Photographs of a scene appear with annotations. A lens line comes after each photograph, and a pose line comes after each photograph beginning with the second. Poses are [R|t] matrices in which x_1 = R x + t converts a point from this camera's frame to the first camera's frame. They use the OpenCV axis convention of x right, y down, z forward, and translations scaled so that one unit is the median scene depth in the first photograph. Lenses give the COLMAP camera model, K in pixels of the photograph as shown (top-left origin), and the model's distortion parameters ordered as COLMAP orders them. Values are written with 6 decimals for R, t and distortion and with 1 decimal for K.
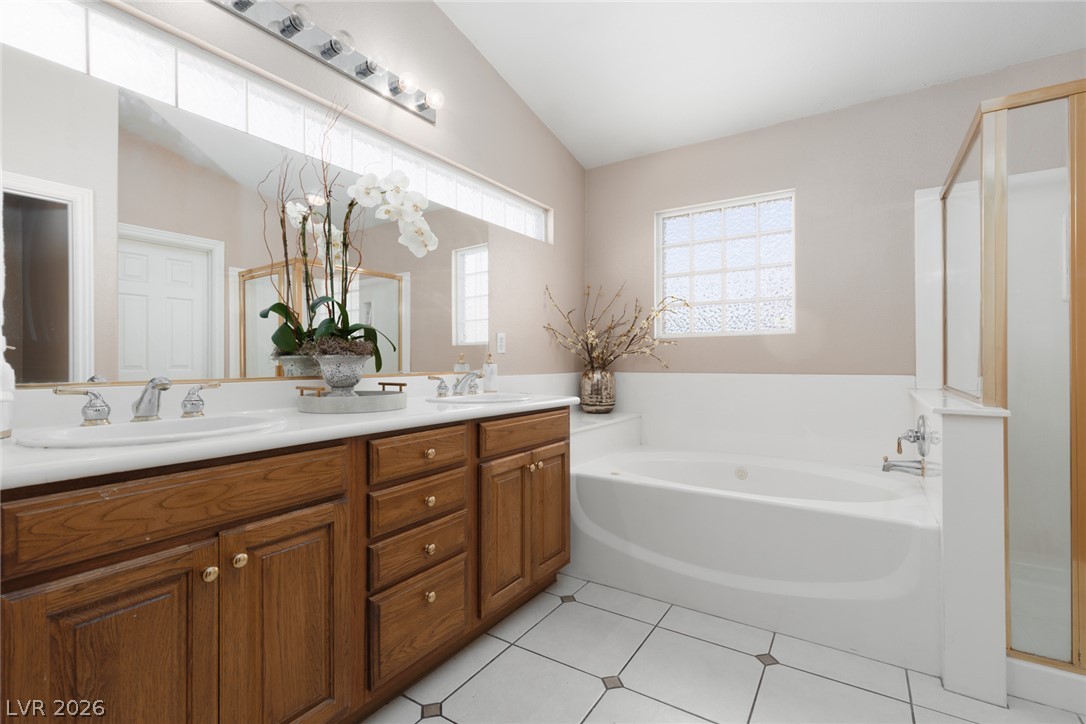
lens RADIAL K [[487.4, 0, 542.2], [0, 487.4, 359.8], [0, 0, 1]] dist [0.002762, 0.000150]
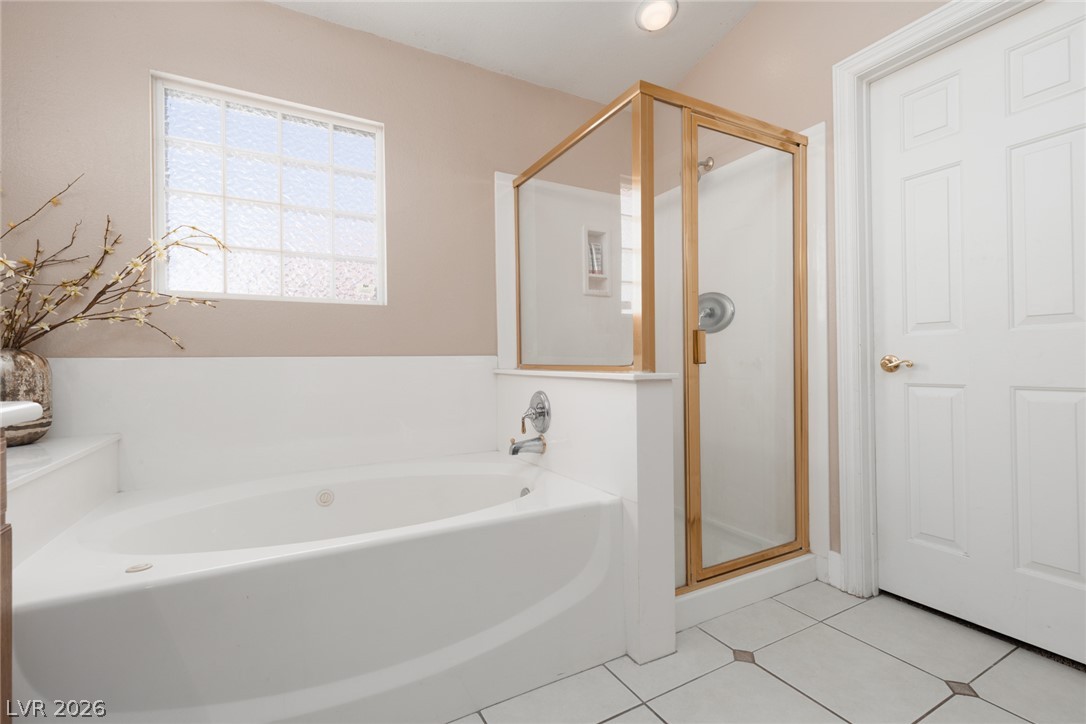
lens RADIAL K [[487.4, 0, 547.8], [0, 487.4, 359.3], [0, 0, 1]] dist [0.002762, 0.000150]
pose [[0.459631, 0.003777, 0.888102, -0.064123], [0.008998, 0.999920, -0.008910, 0.042536], [-0.888064, 0.012087, 0.459560, 0.388764]]
